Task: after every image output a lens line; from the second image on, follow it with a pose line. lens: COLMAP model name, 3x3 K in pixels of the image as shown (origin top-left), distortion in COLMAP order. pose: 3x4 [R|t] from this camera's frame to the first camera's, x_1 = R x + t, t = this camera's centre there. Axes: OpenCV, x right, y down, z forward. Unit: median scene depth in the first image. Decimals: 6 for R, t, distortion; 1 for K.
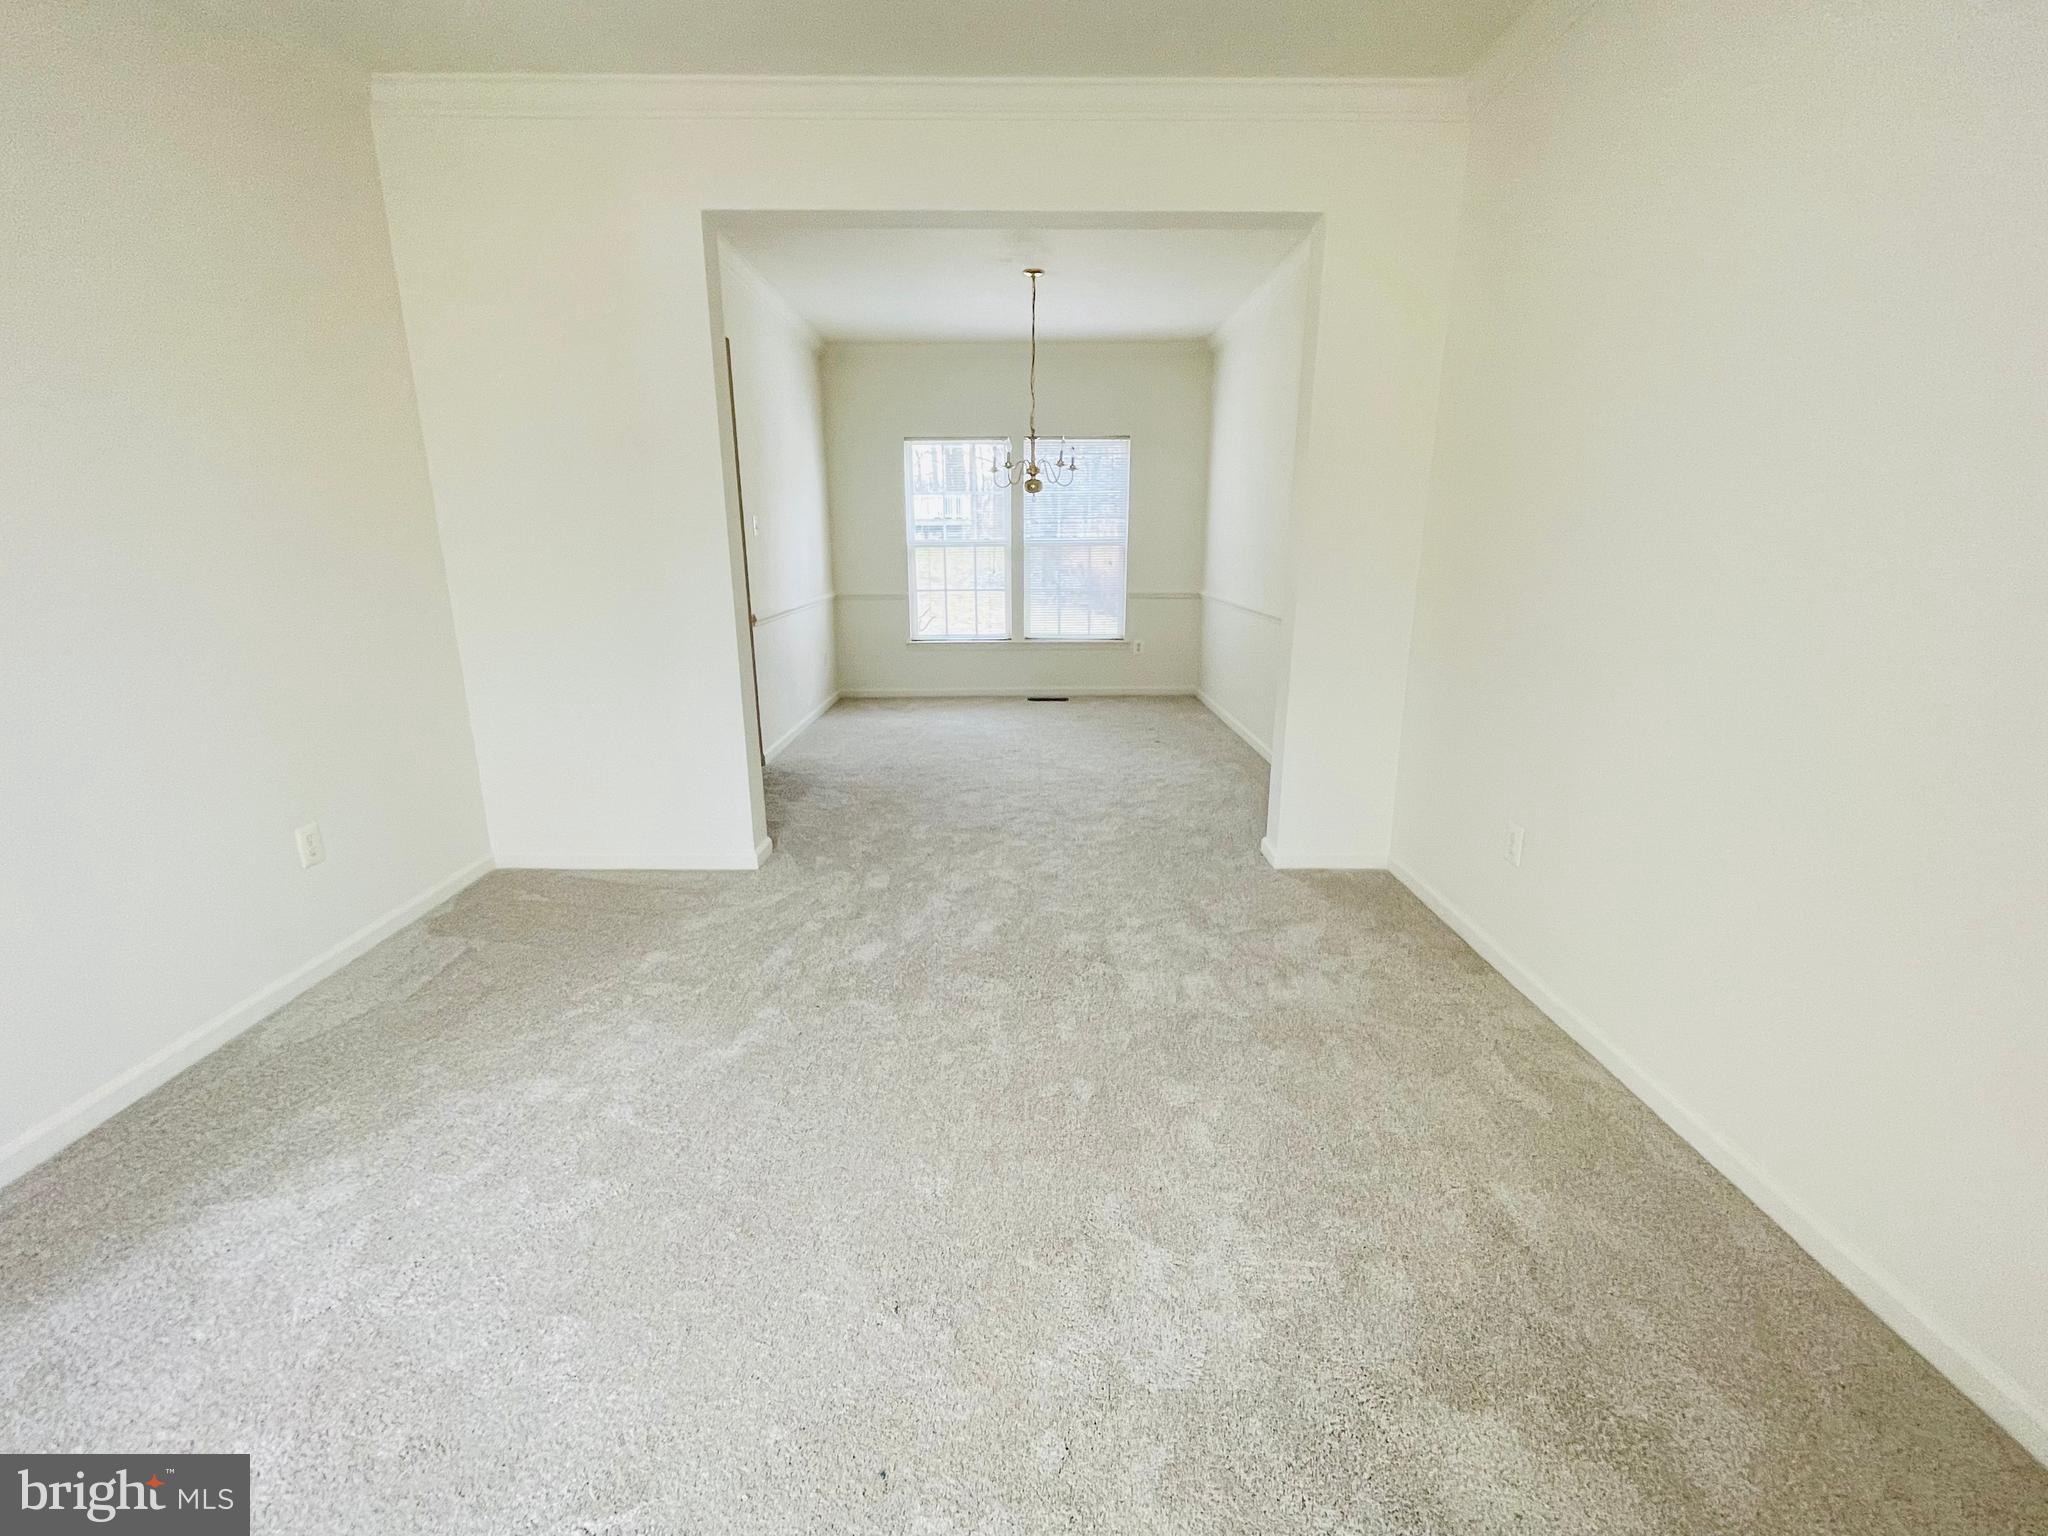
lens RADIAL K [[876.3, 0, 1024.0], [0, 876.3, 768.0], [0, 0, 1]] dist [-0.000656, -0.000113]
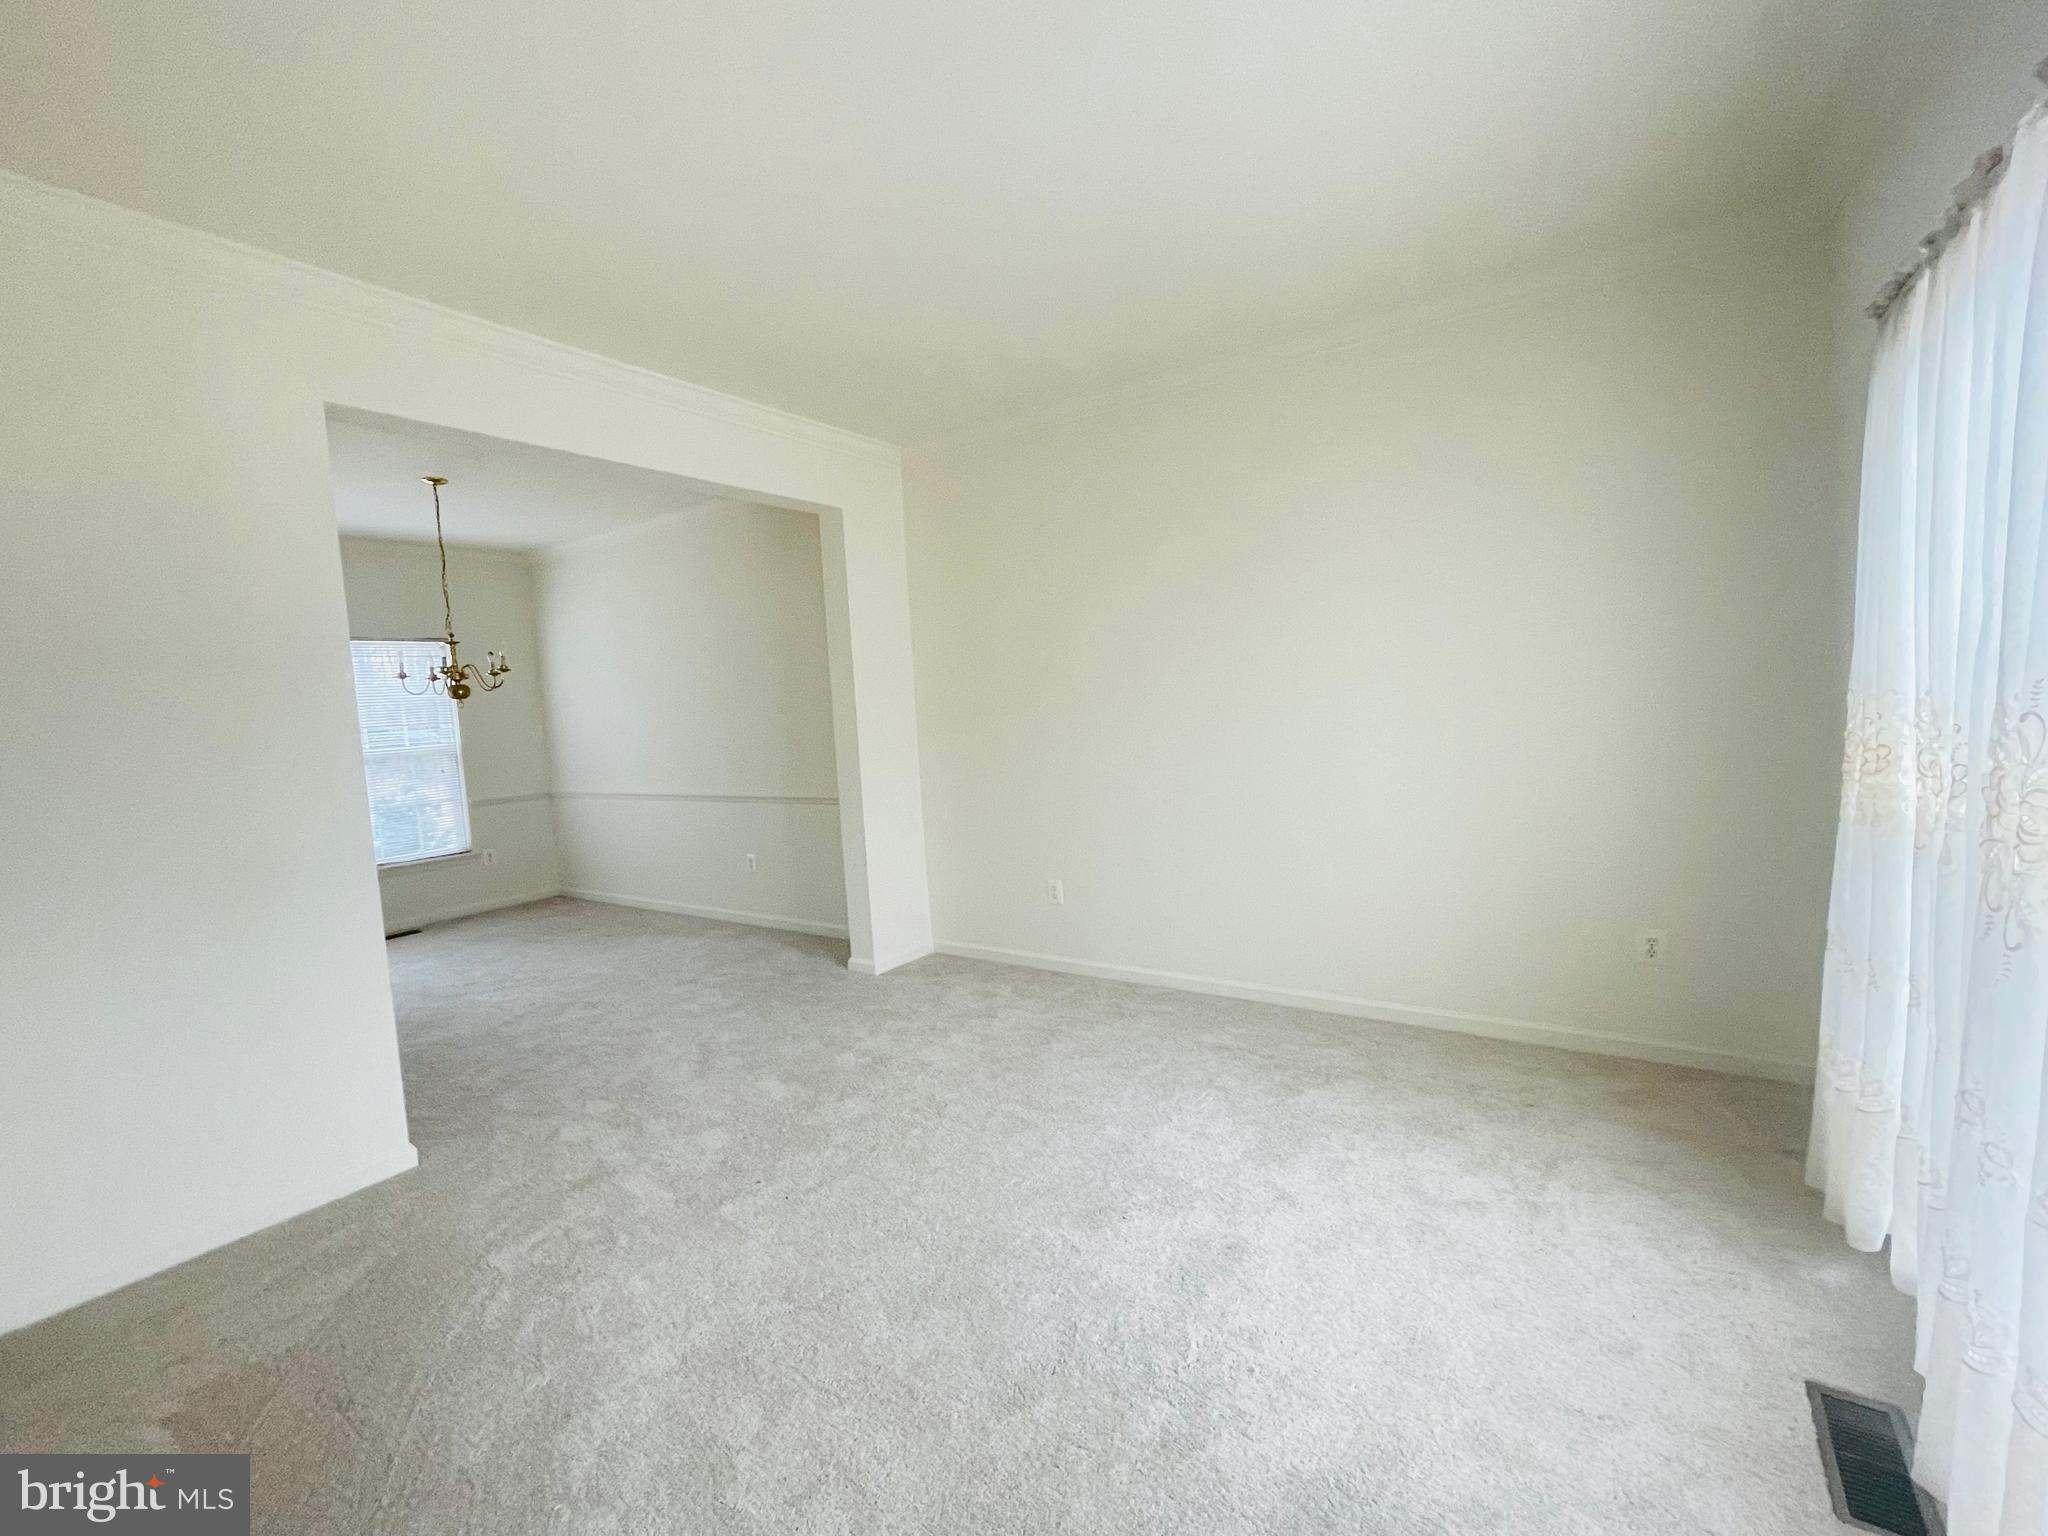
lens RADIAL K [[876.3, 0, 1024.0], [0, 876.3, 768.0], [0, 0, 1]] dist [-0.000656, -0.000113]
pose [[0.568323, -0.097755, 0.816978, -0.438707], [0.267637, 0.960885, -0.071205, -0.018799], [-0.778061, 0.259121, 0.572256, 0.025385]]
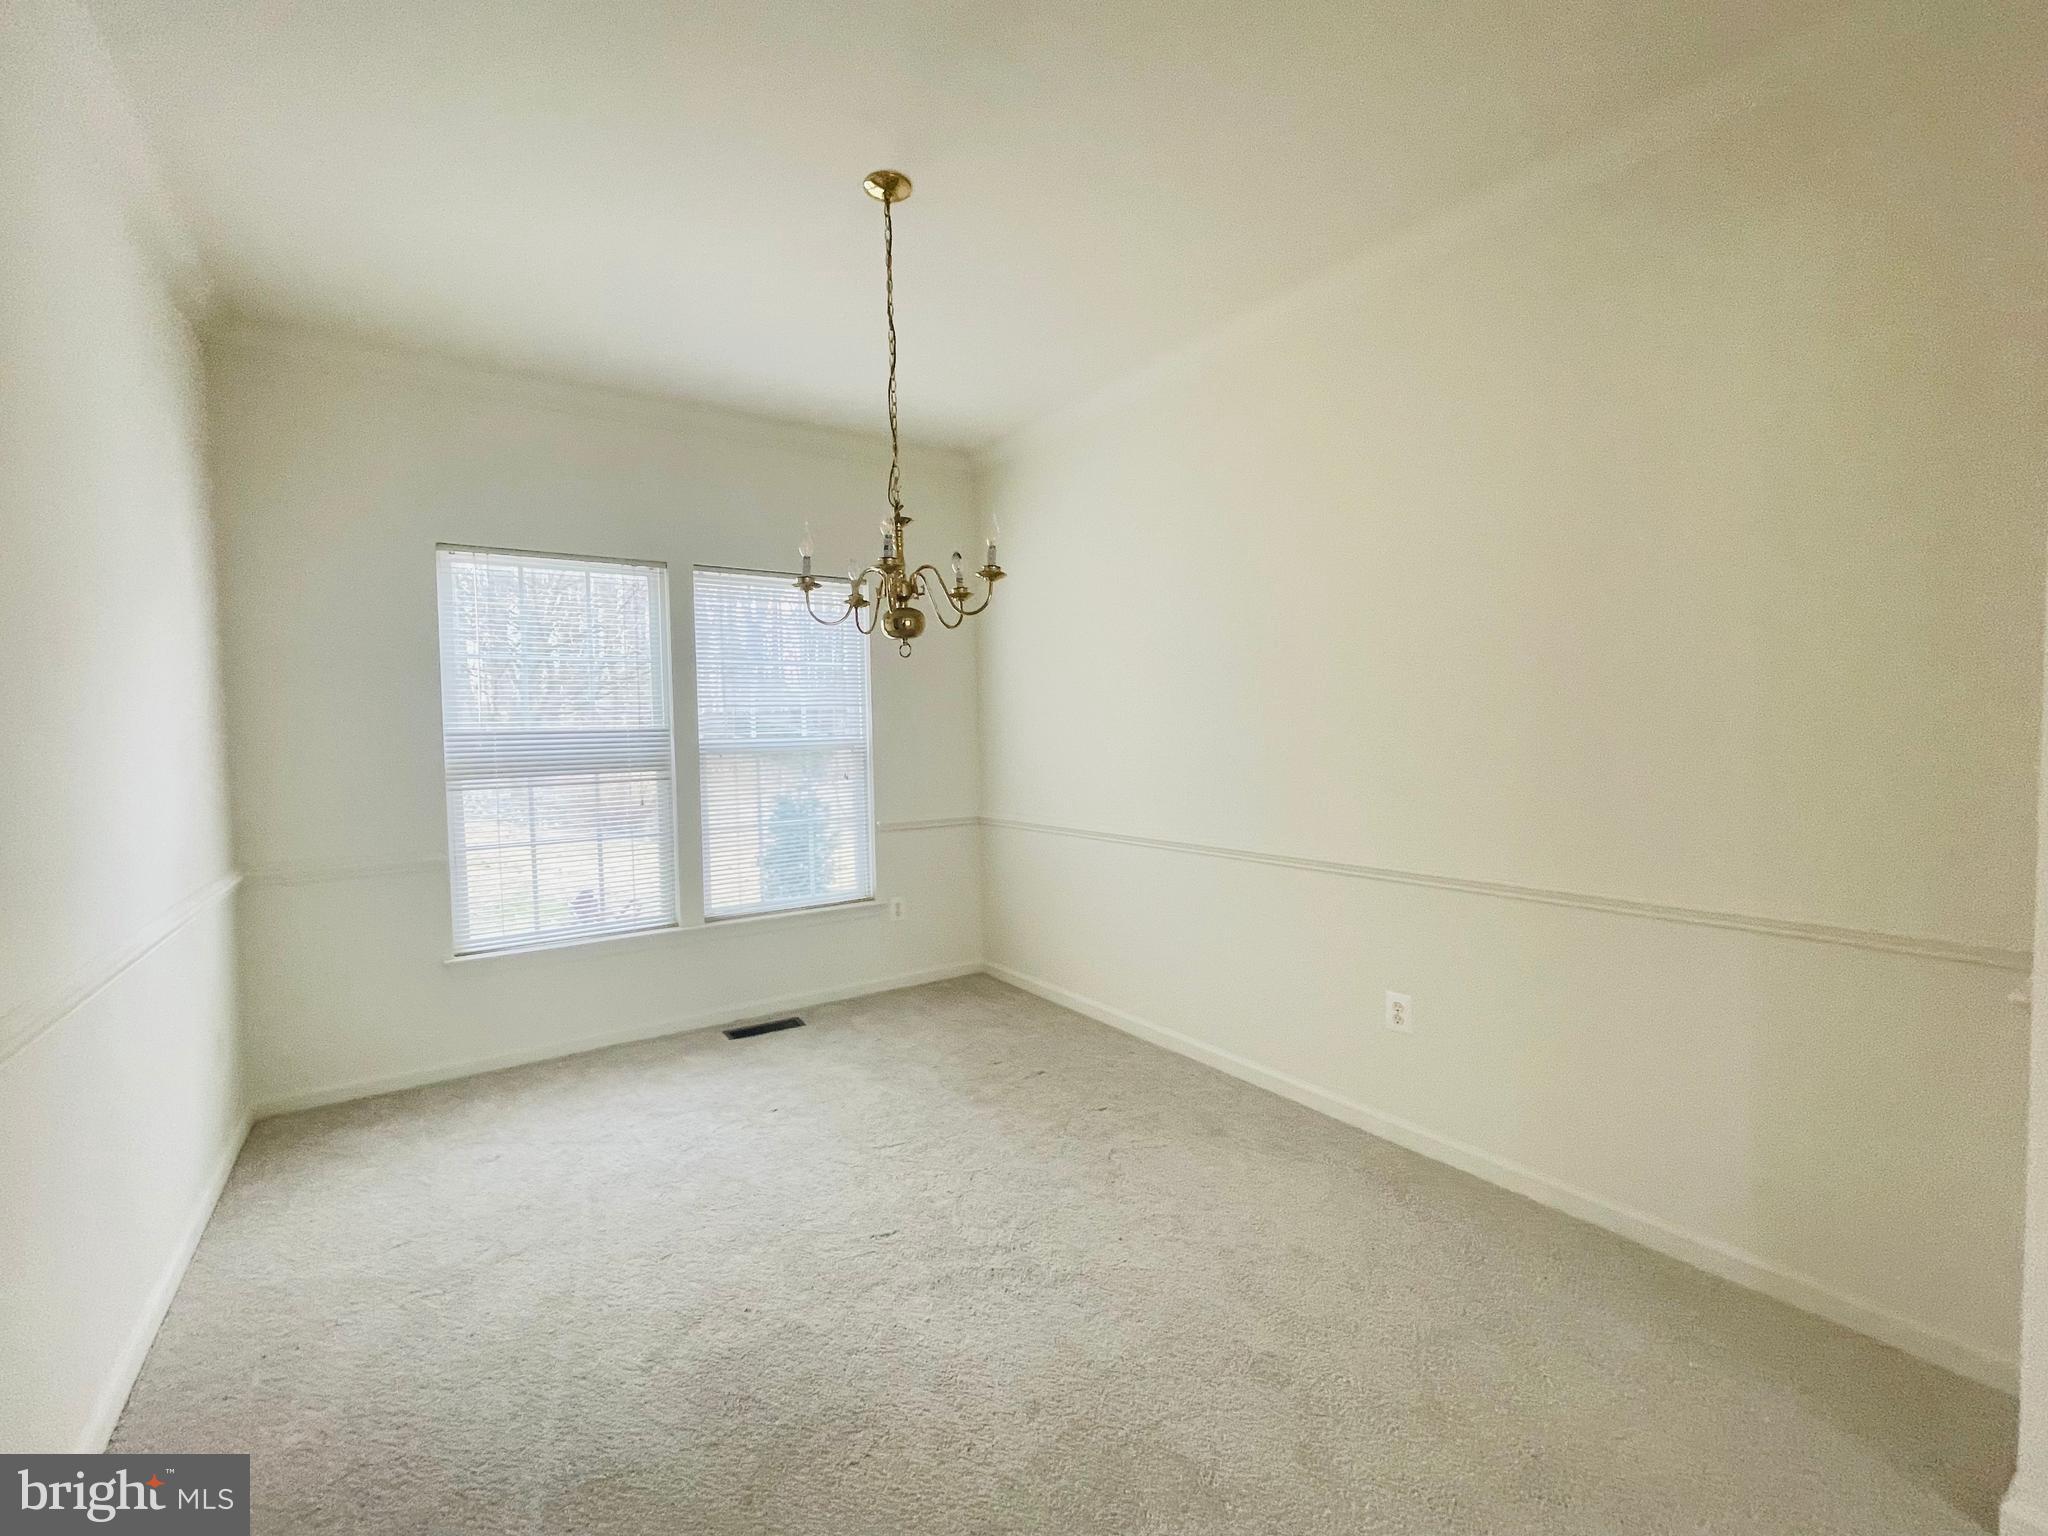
lens RADIAL K [[876.3, 0, 1024.0], [0, 876.3, 768.0], [0, 0, 1]] dist [-0.000656, -0.000113]
pose [[0.828123, -0.038441, 0.559227, -0.202495], [0.162689, 0.971186, -0.174158, -0.170374], [-0.536418, 0.235204, 0.810515, 0.655062]]
